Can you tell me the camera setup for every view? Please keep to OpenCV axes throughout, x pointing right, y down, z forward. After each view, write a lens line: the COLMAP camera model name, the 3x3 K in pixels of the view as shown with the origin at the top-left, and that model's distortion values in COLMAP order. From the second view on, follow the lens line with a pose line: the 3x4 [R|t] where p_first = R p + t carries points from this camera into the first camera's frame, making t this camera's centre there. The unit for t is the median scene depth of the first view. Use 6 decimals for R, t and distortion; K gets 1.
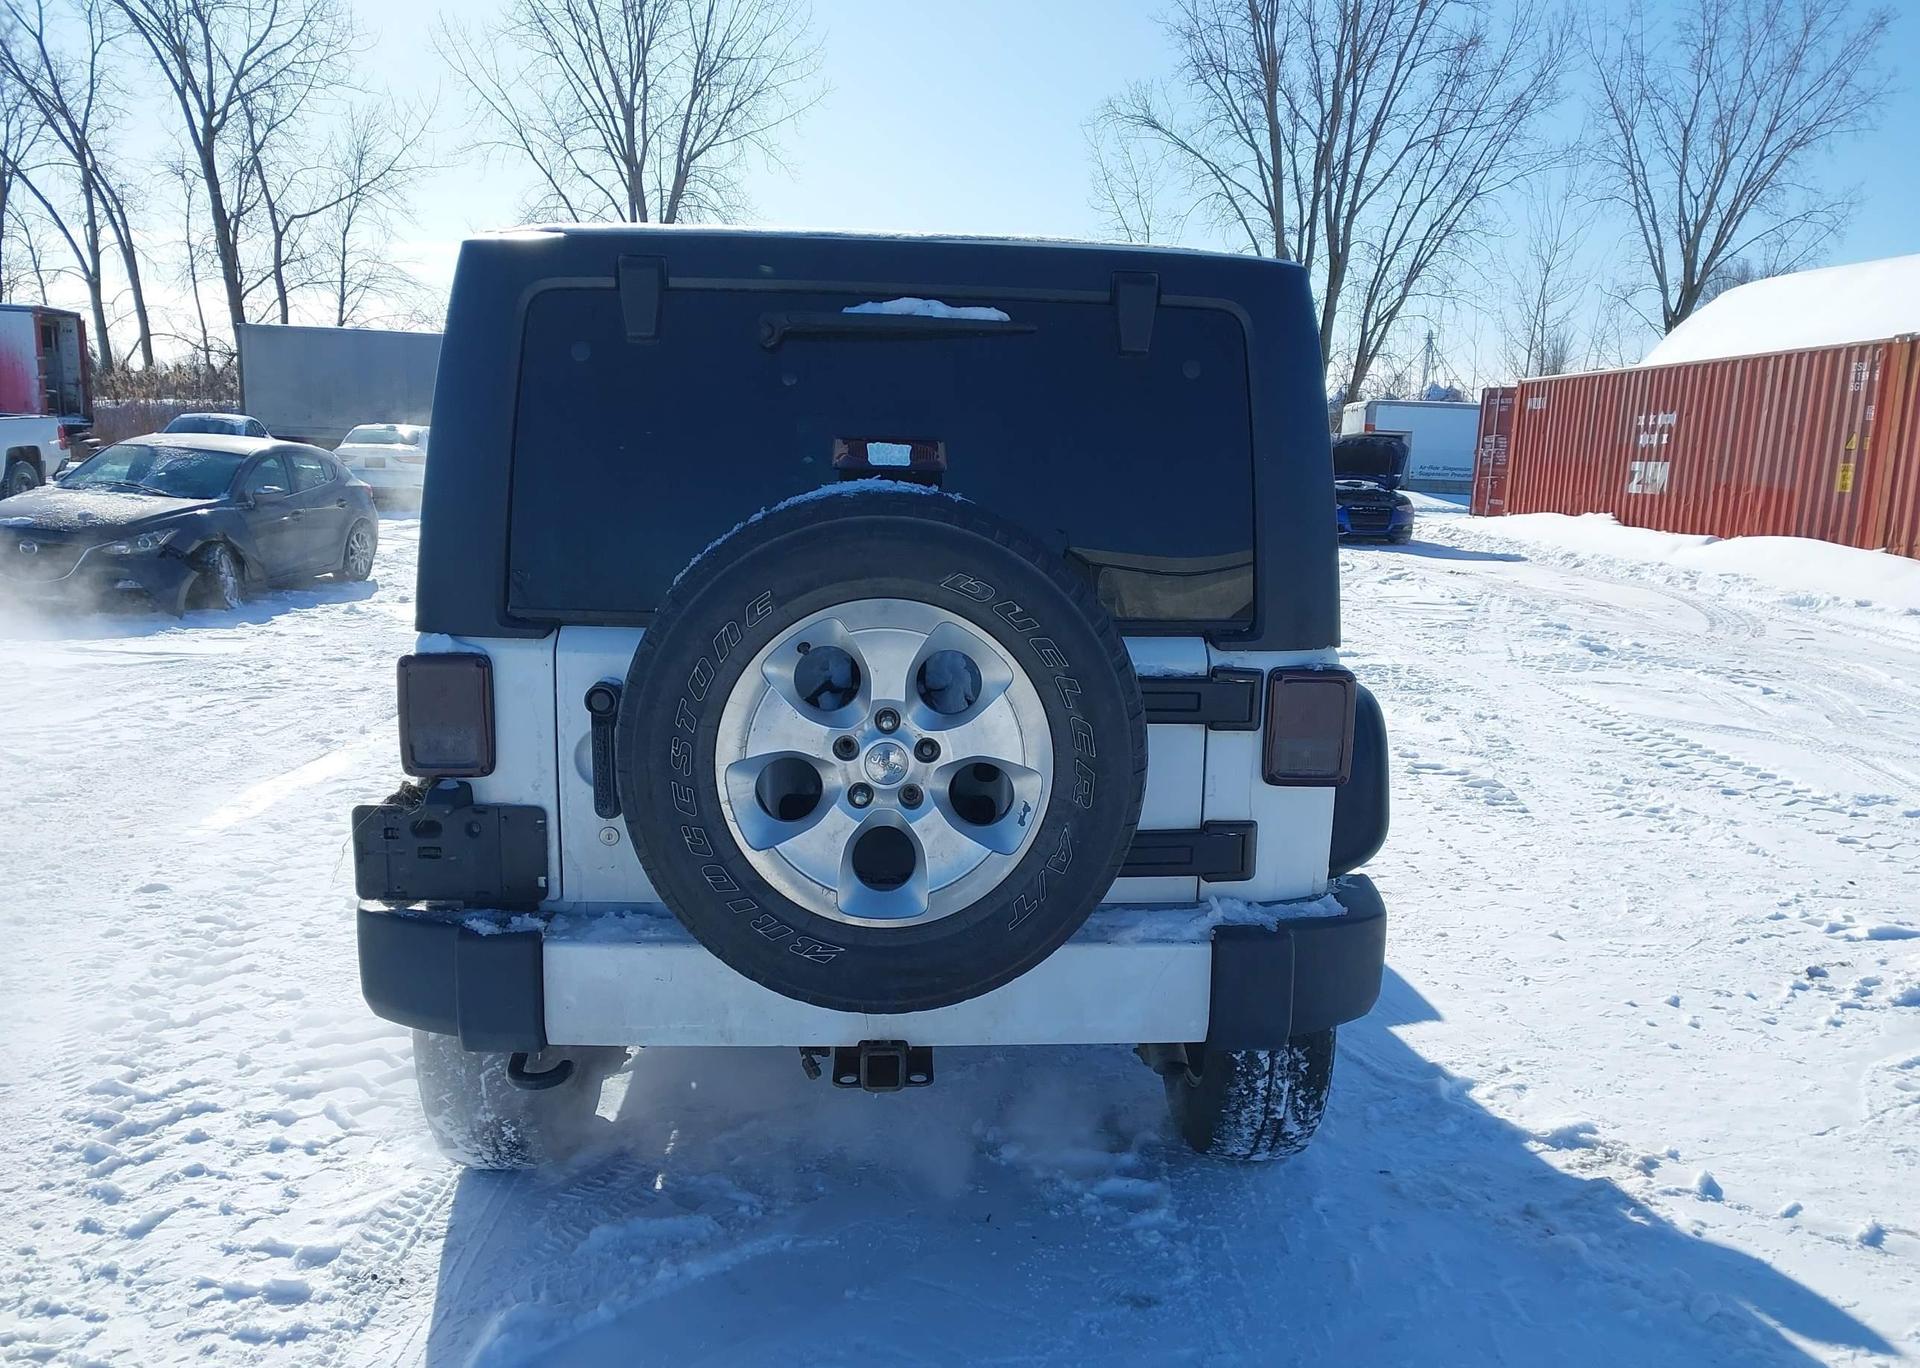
lens RADIAL K [[1522.5, 0, 1012.5], [0, 1522.5, 712.0], [0, 0, 1]] dist [0.038557, -0.038197]
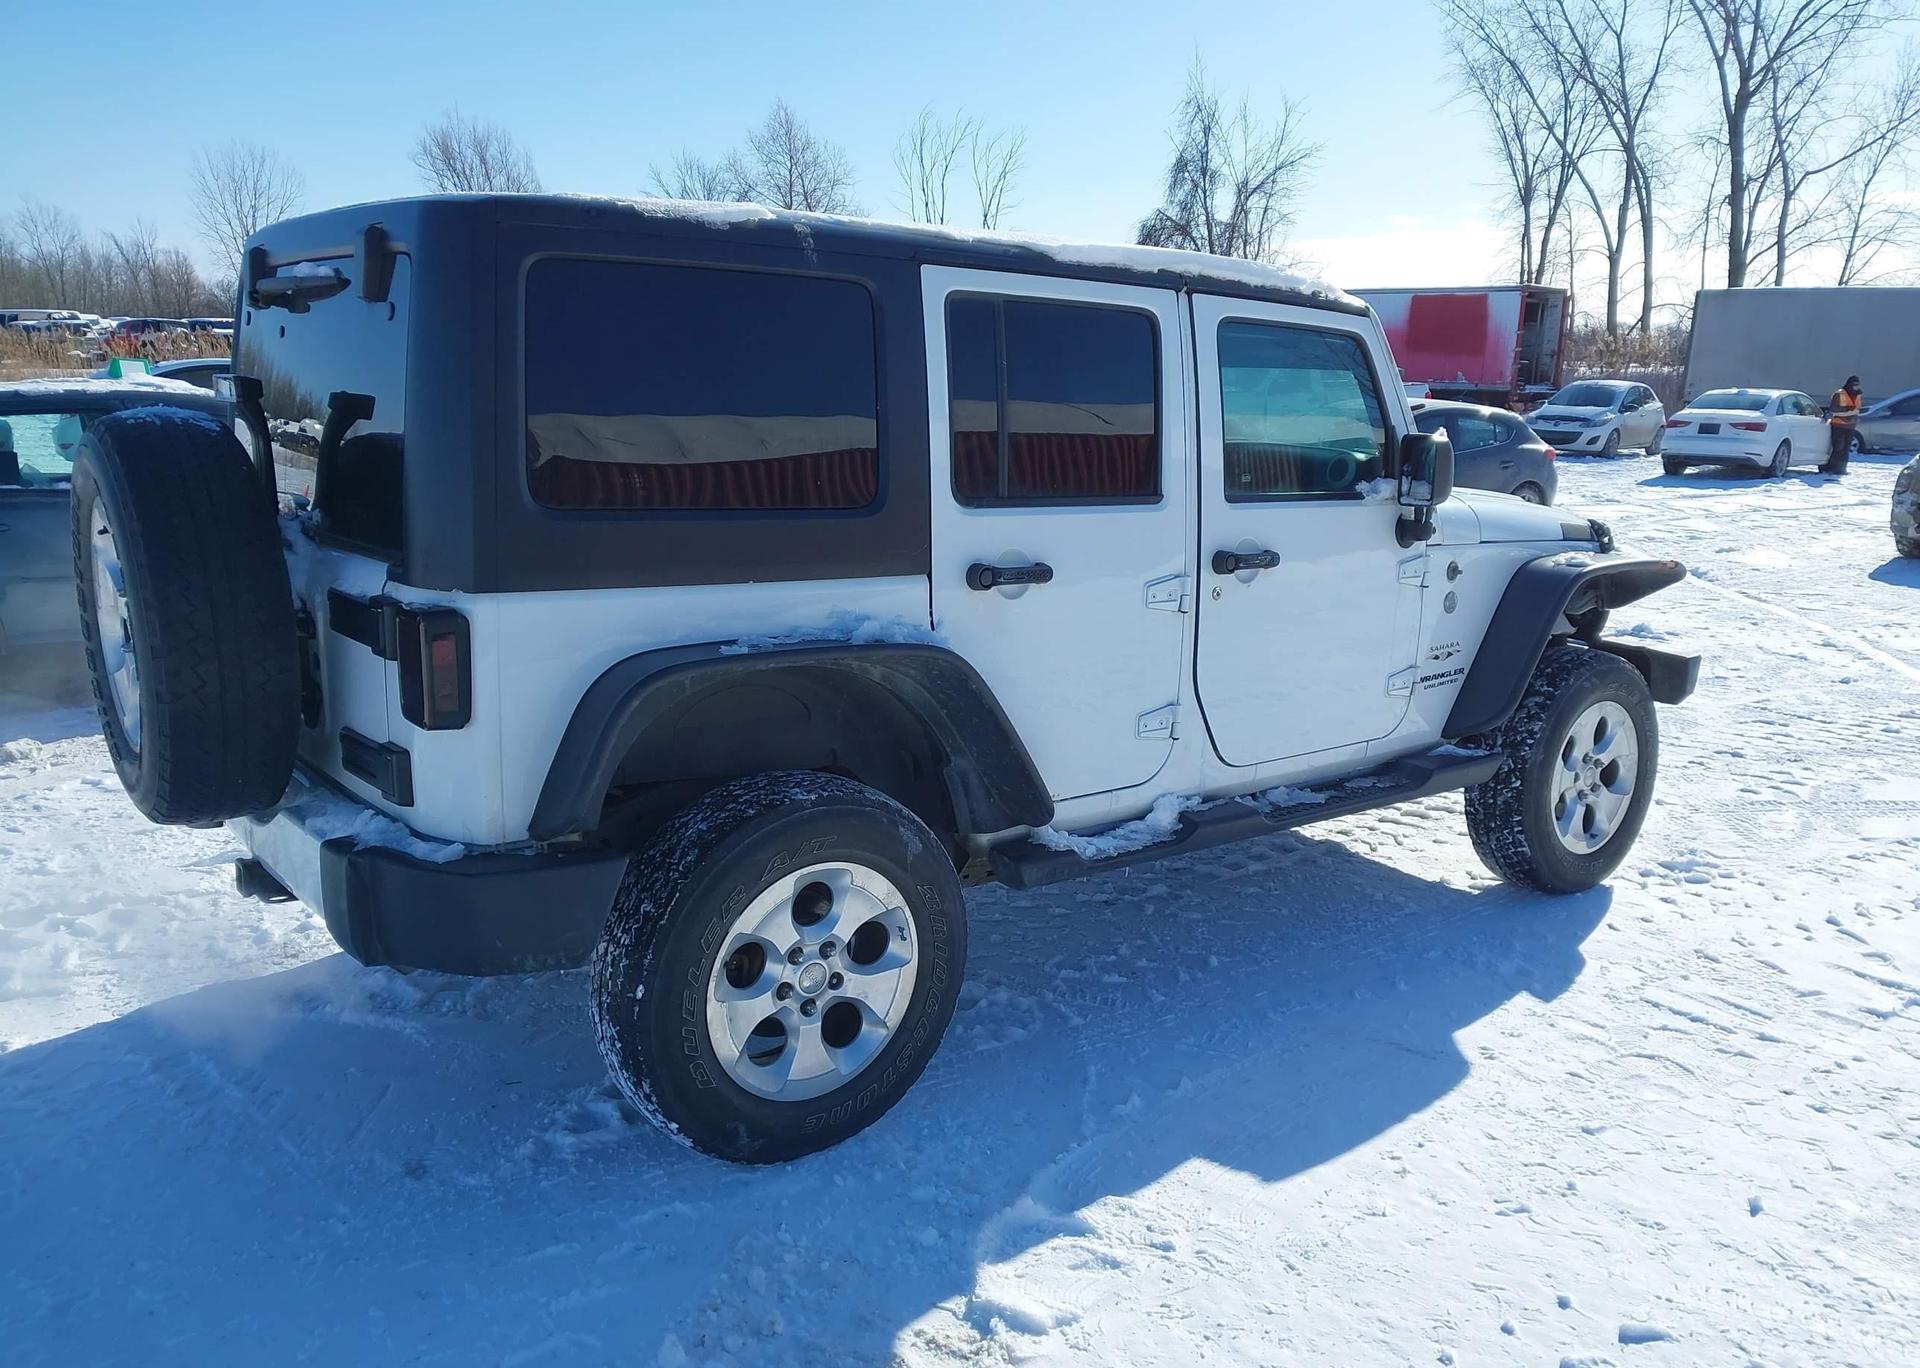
lens RADIAL K [[1522.5, 0, 976.9], [0, 1522.5, 702.4], [0, 0, 1]] dist [0.038557, -0.038197]
pose [[0.564424, 0.161035, -0.809625, 0.143382], [-0.149547, 0.984506, 0.091563, -0.013243], [0.811826, 0.069397, 0.579761, 0.084539]]
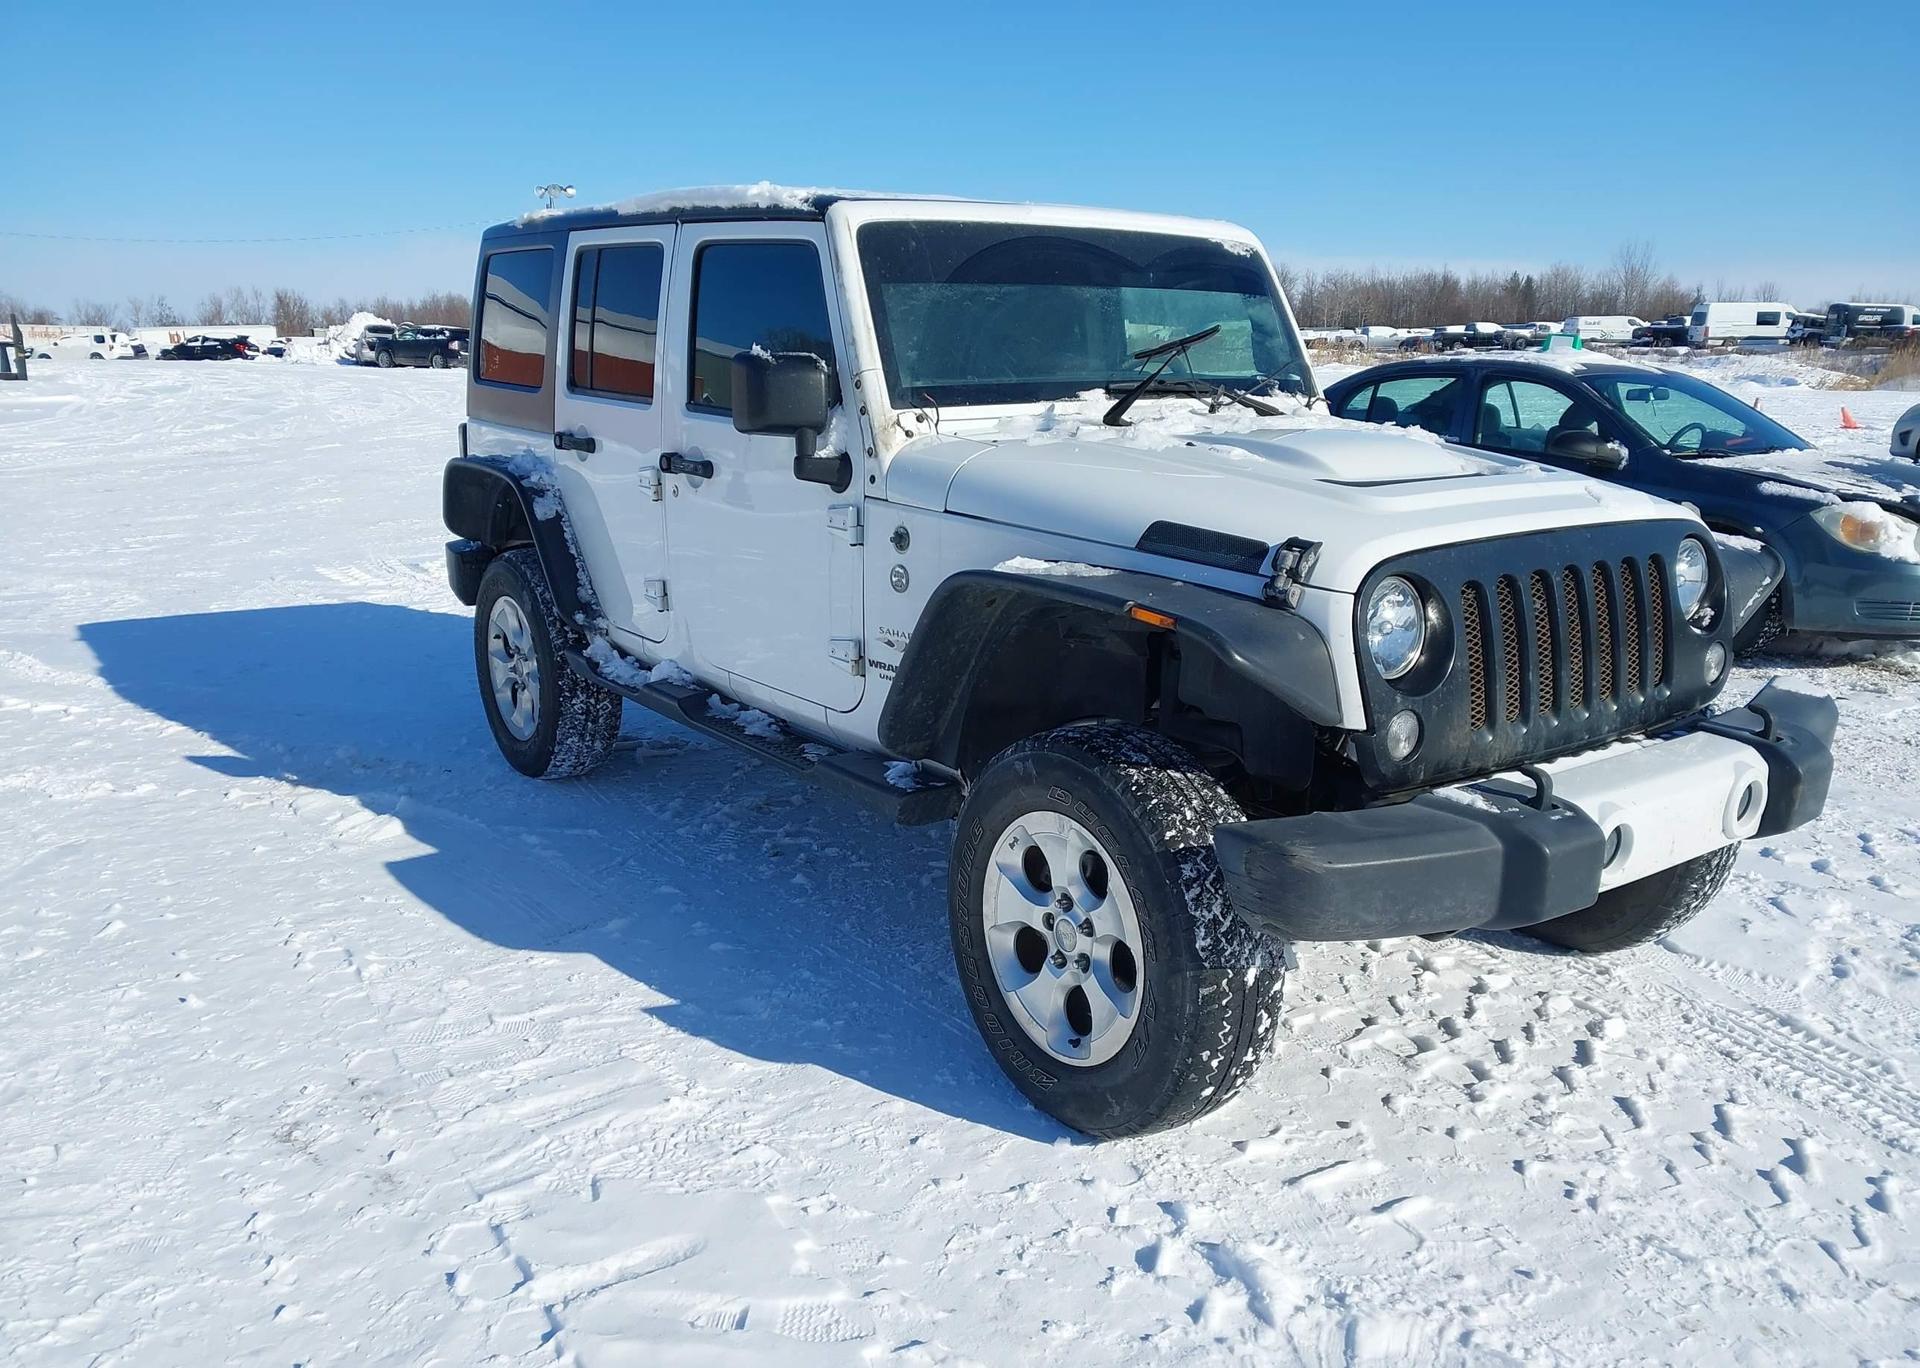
lens RADIAL K [[1522.5, 0, 955.8], [0, 1522.5, 693.9], [0, 0, 1]] dist [0.038557, -0.038197]
pose [[-0.847574, 0.082475, -0.524230, 0.092588], [-0.124962, 0.929053, 0.348202, -0.059553], [0.515755, 0.360636, -0.777135, 0.371353]]
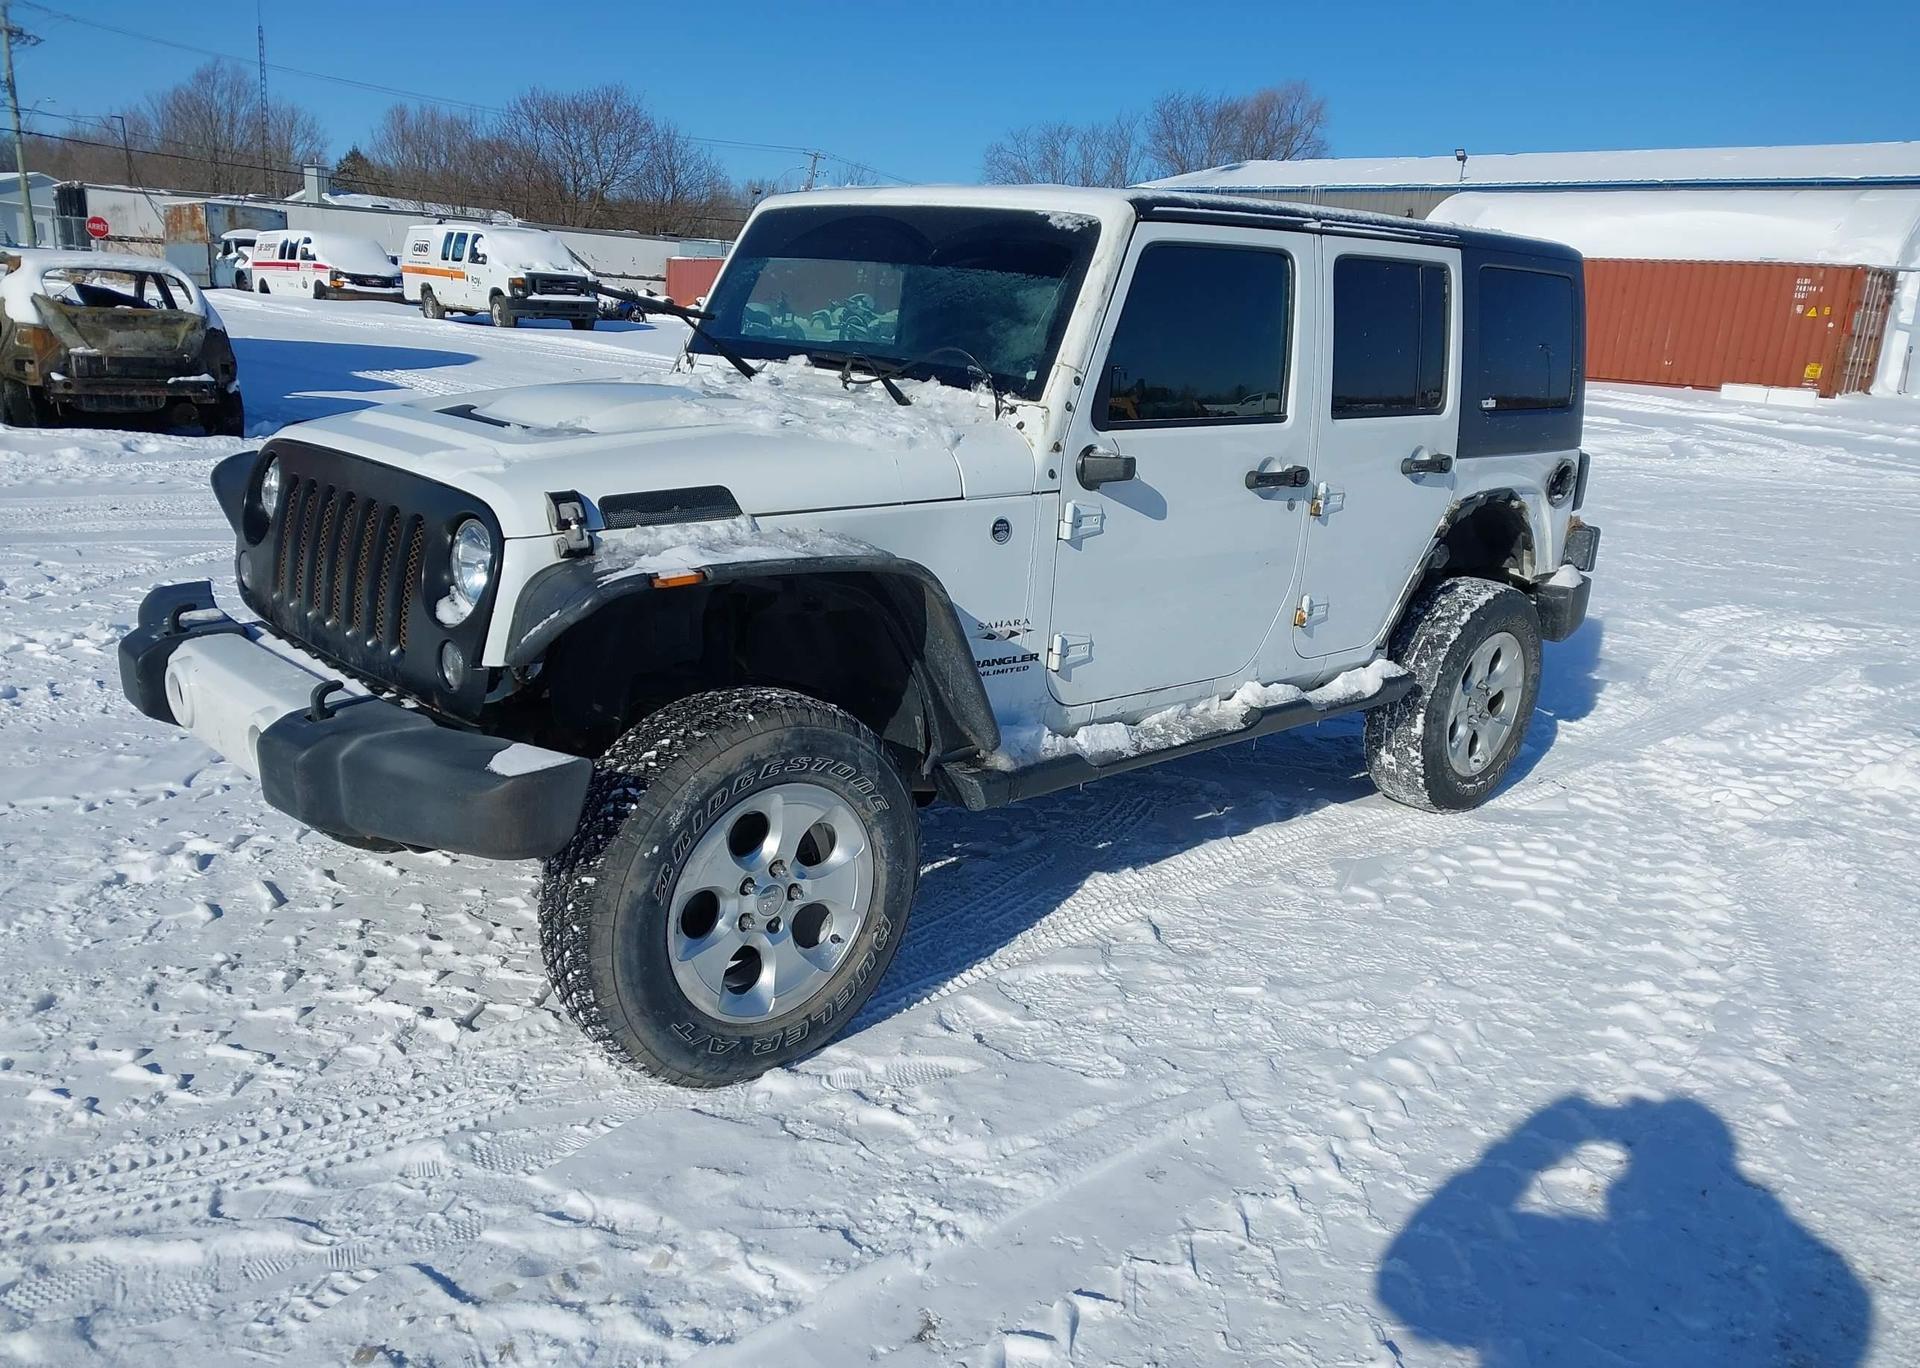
lens RADIAL K [[1557.1, 0, 997.5], [0, 1557.1, 706.2], [0, 0, 1]] dist [0.067595, -0.065489]
pose [[-0.673206, -0.258744, 0.692709, -0.163061], [0.041145, 0.922224, 0.384460, -0.065670], [-0.738310, 0.287322, -0.610200, 0.339049]]
